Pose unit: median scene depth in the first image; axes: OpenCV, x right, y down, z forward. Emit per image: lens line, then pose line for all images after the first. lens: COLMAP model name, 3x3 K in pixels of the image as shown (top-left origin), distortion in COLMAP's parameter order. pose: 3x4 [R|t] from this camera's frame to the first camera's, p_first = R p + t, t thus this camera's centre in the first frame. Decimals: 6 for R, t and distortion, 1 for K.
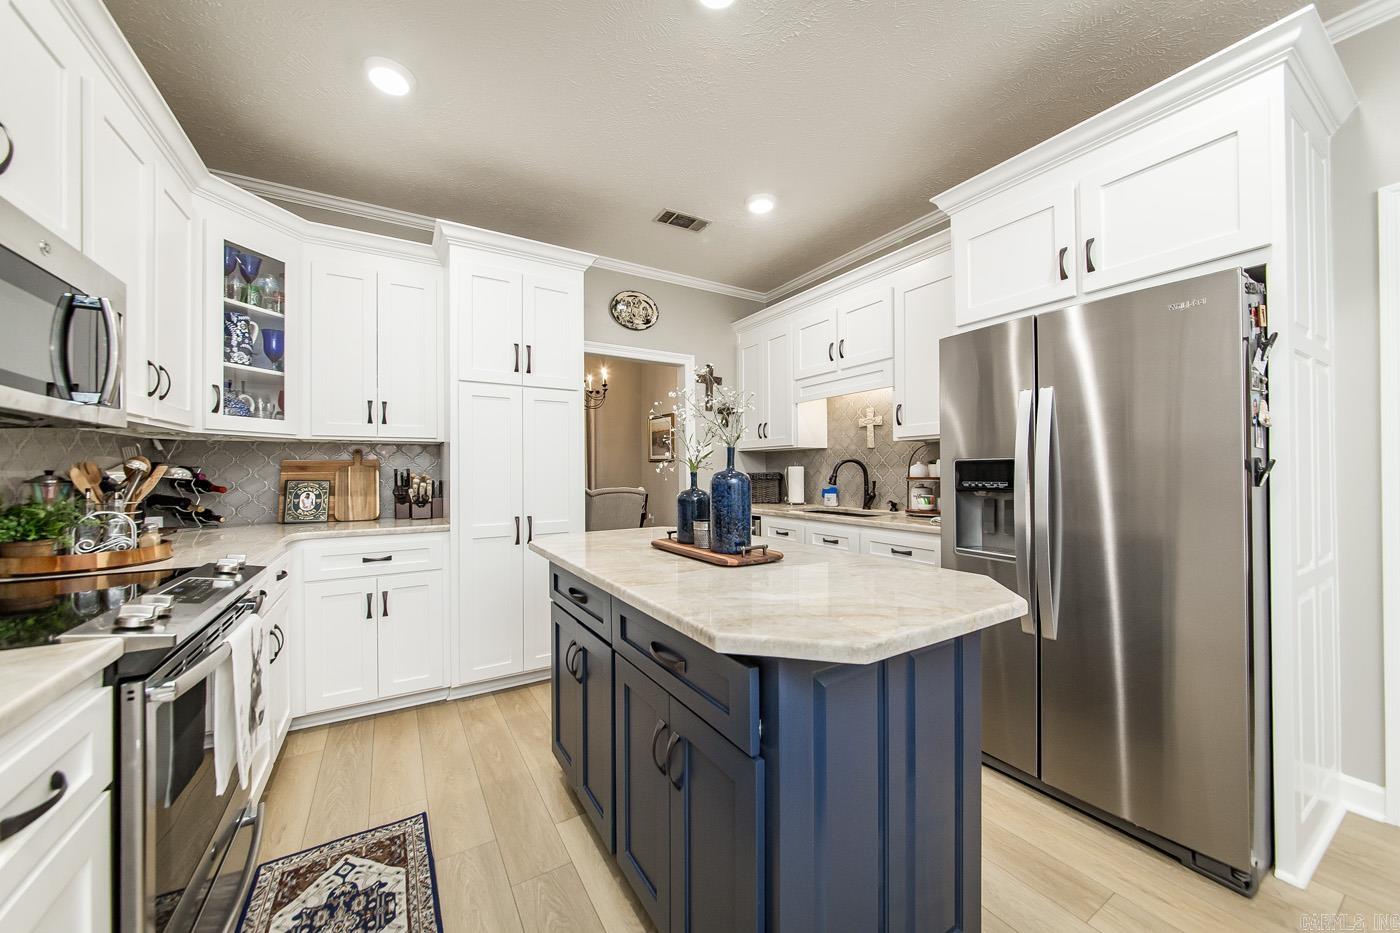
lens RADIAL K [[507.2, 0, 701.4], [0, 507.2, 471.5], [0, 0, 1]] dist [-0.005846, 0.000083]
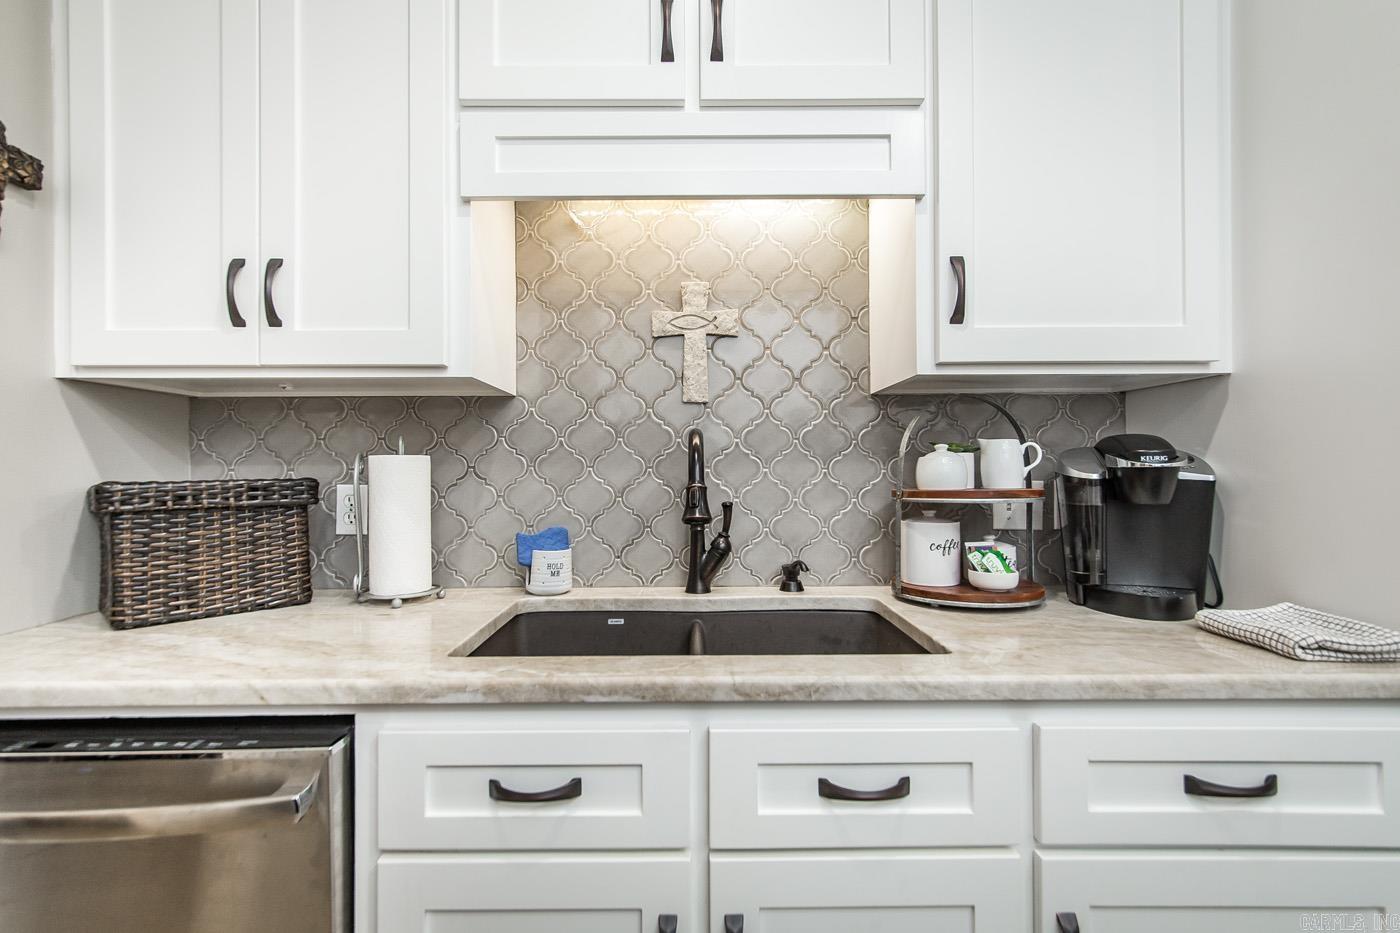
lens RADIAL K [[653.2, 0, 698.2], [0, 653.2, 466.1], [0, 0, 1]] dist [-0.000135, -0.000014]
pose [[0.520128, 0.005831, 0.854069, -0.021421], [0.004378, 0.999945, -0.009493, -0.001025], [-0.854077, 0.008677, 0.520074, 0.714376]]
